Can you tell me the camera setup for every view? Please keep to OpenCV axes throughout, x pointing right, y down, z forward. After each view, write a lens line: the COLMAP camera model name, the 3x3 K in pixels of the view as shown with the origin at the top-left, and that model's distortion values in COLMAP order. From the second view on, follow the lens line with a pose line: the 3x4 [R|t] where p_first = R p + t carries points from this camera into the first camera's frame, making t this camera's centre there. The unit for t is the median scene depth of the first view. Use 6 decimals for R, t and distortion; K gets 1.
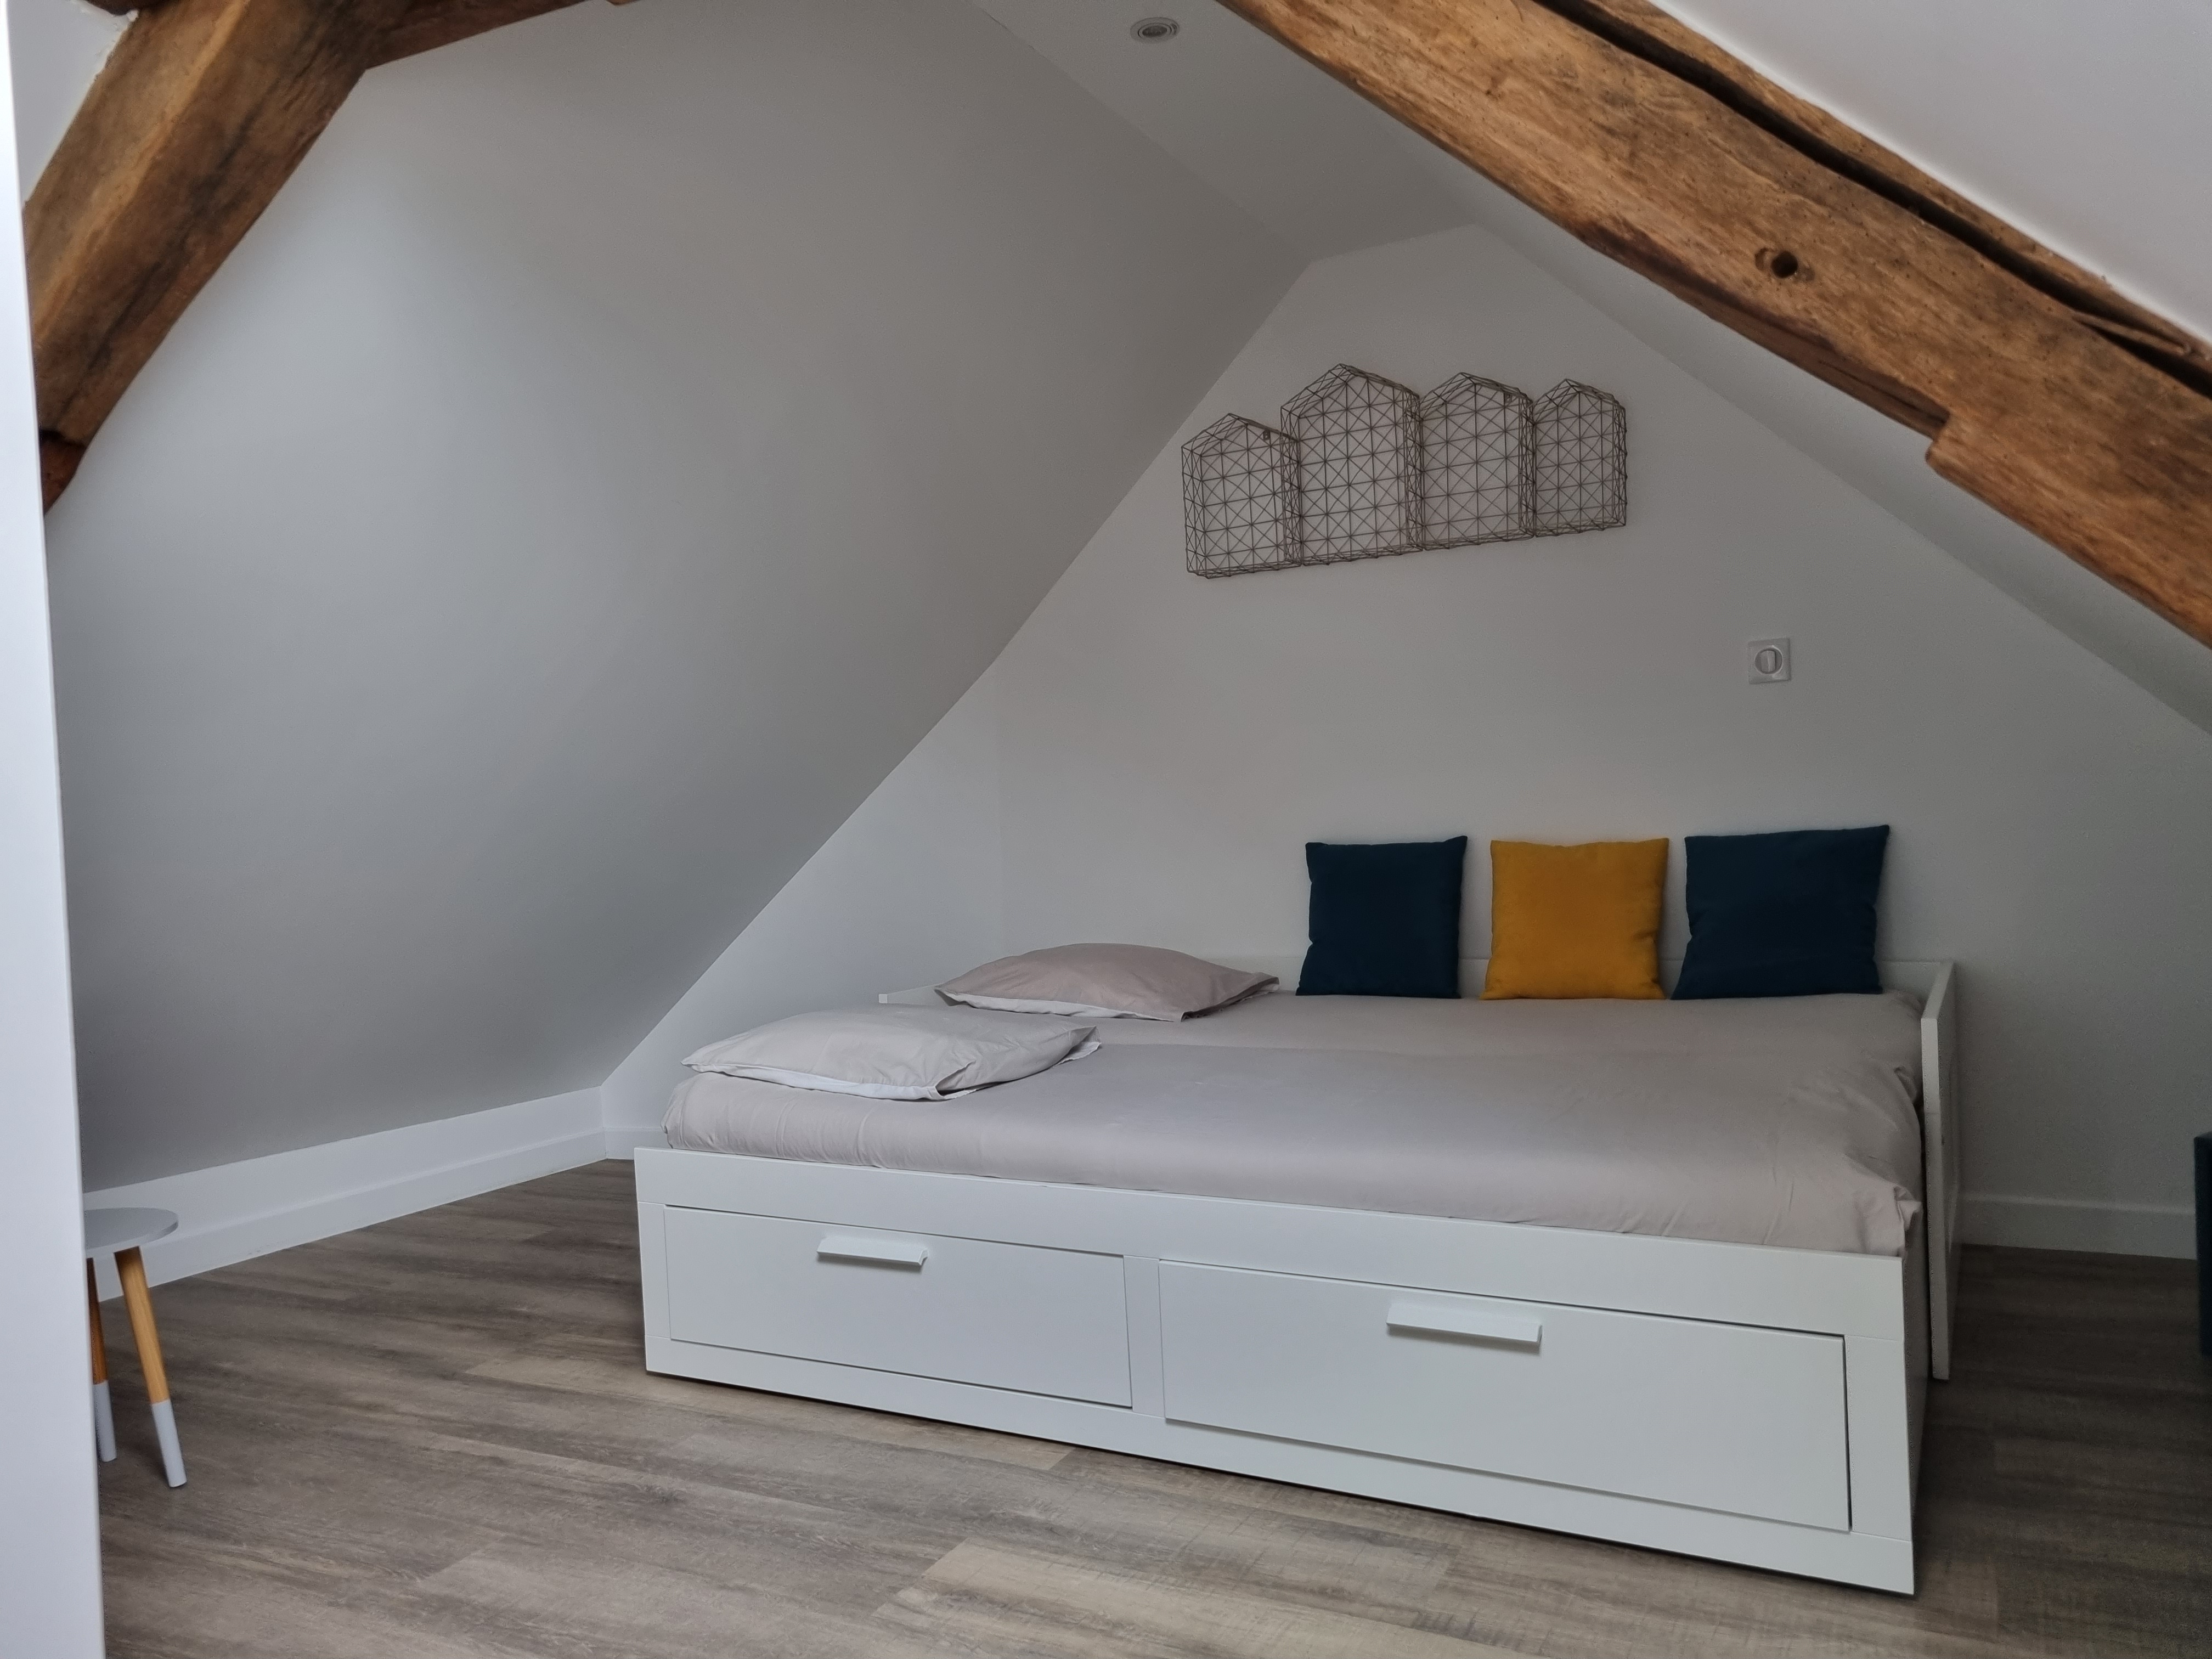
lens RADIAL K [[1667.6, 0, 1109.2], [0, 1667.6, 844.3], [0, 0, 1]] dist [0.050456, -0.018779]
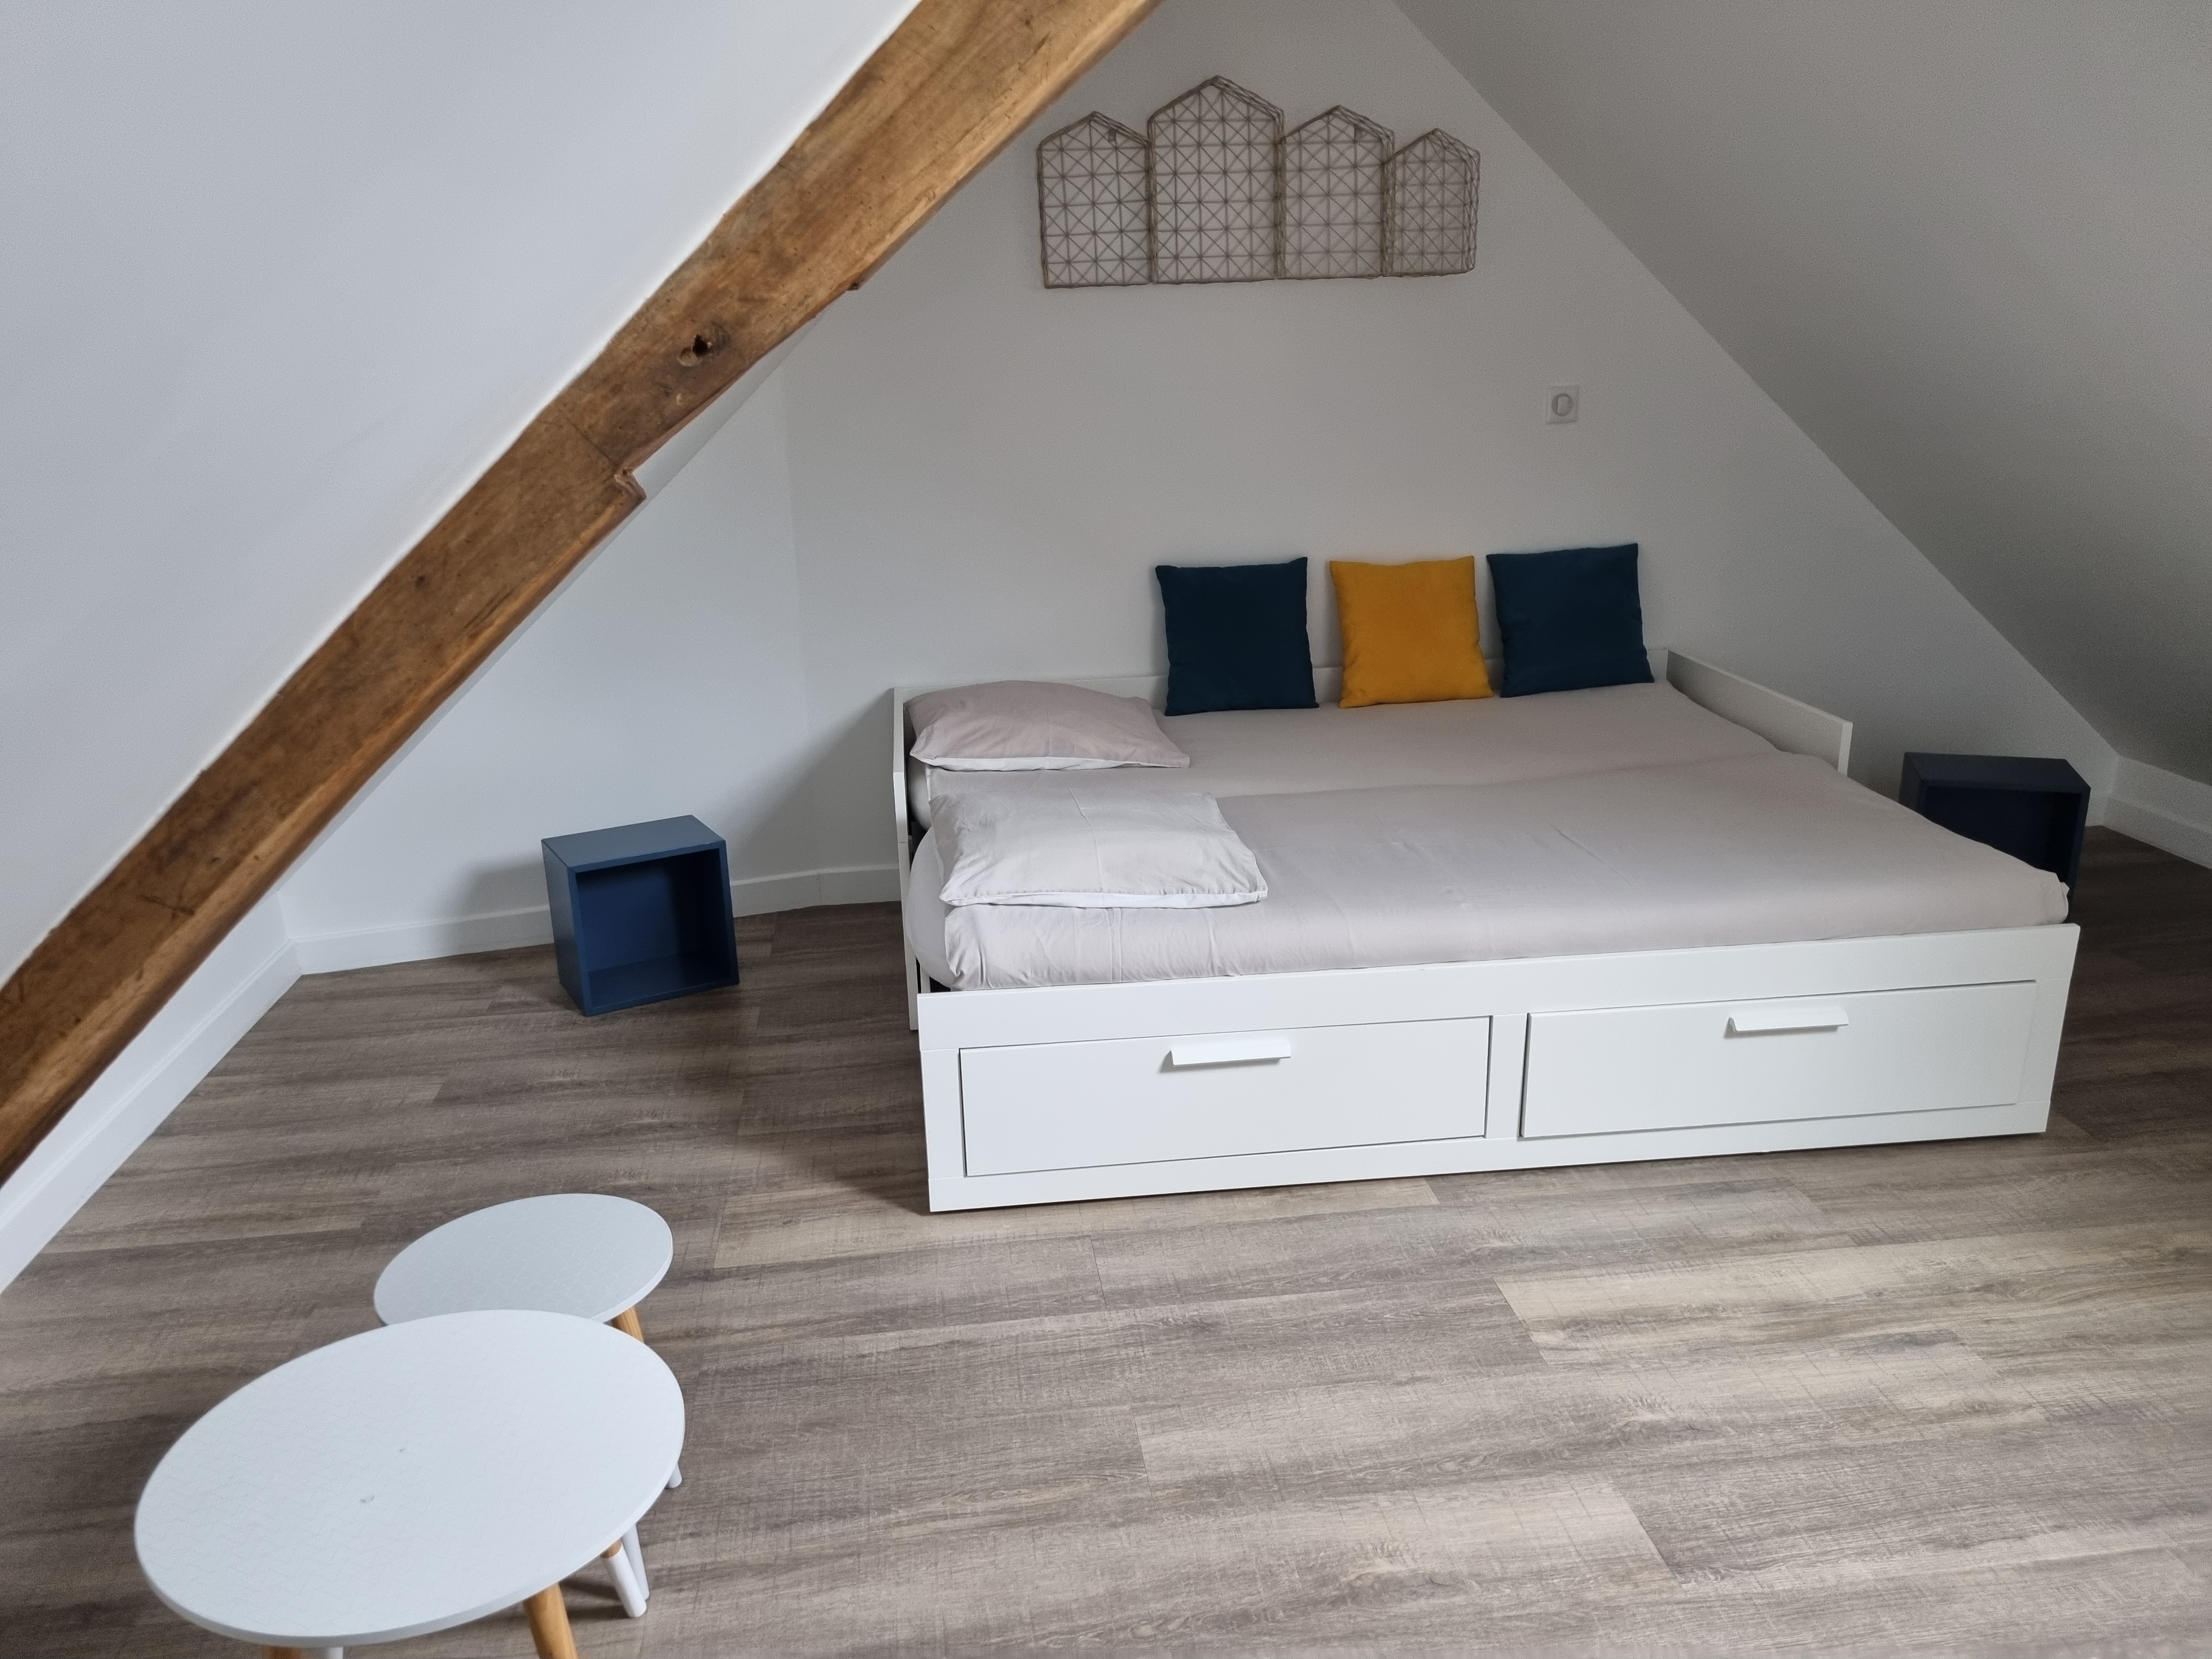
lens RADIAL K [[1667.6, 0, 1111.1], [0, 1667.6, 819.5], [0, 0, 1]] dist [0.050456, -0.018779]
pose [[0.817272, -0.141331, 0.558652, -0.570753], [0.002656, 0.970371, 0.241605, -0.111659], [-0.576246, -0.195974, 0.793432, 0.185393]]
